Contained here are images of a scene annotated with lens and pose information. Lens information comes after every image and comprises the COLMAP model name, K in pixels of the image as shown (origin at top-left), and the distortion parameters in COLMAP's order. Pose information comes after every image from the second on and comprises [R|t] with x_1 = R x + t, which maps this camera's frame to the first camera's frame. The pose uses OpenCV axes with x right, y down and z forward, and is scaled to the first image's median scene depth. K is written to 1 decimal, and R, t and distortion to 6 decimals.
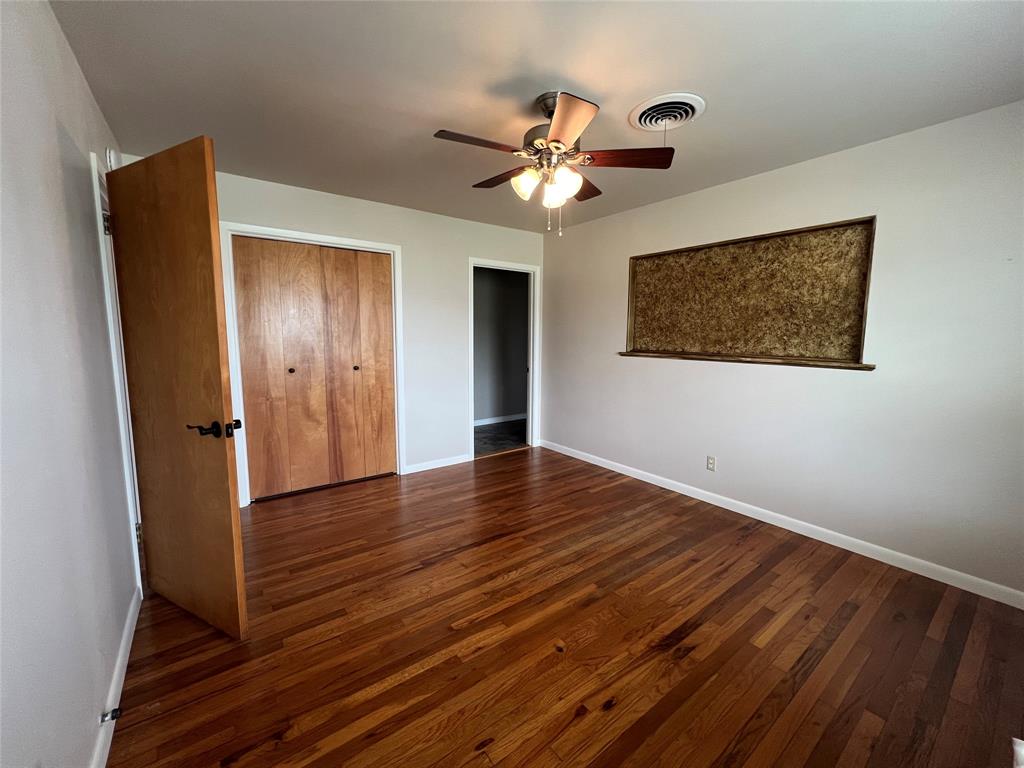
lens RADIAL K [[411.3, 0, 510.6], [0, 411.3, 381.2], [0, 0, 1]] dist [-0.002850, 0.000238]
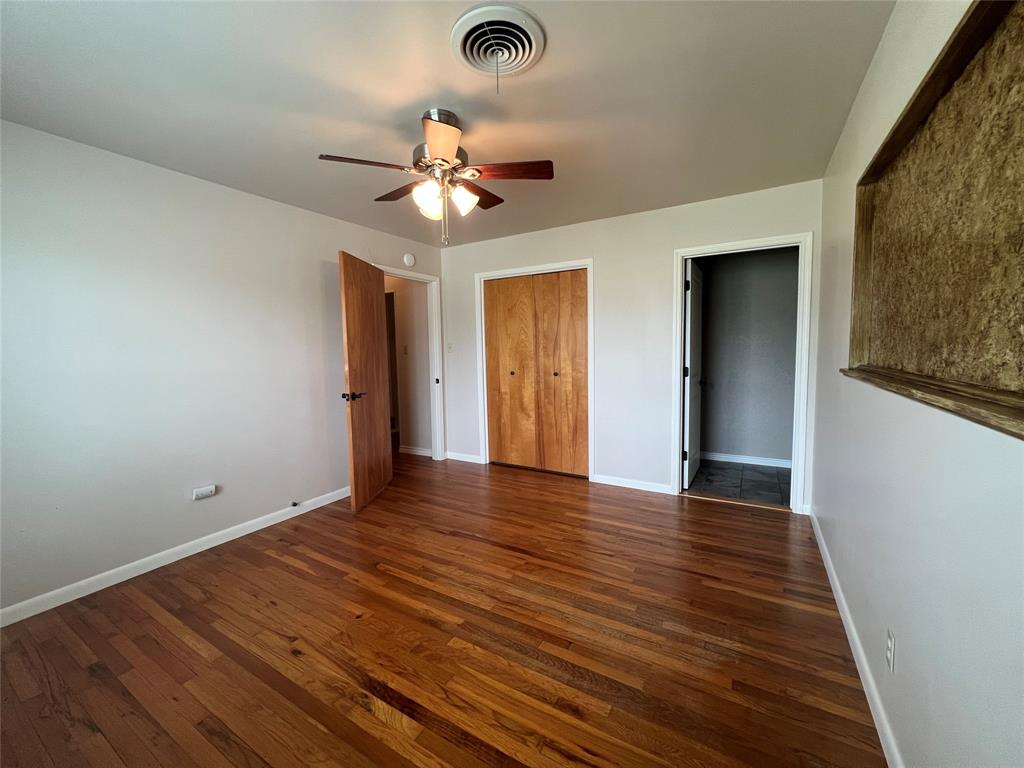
lens RADIAL K [[411.3, 0, 510.6], [0, 411.3, 381.2], [0, 0, 1]] dist [-0.002850, 0.000238]
pose [[0.379490, 0.061348, -0.923160, 0.711618], [-0.085243, 0.995873, 0.031139, -0.042130], [0.921261, 0.066876, 0.383153, 0.493917]]
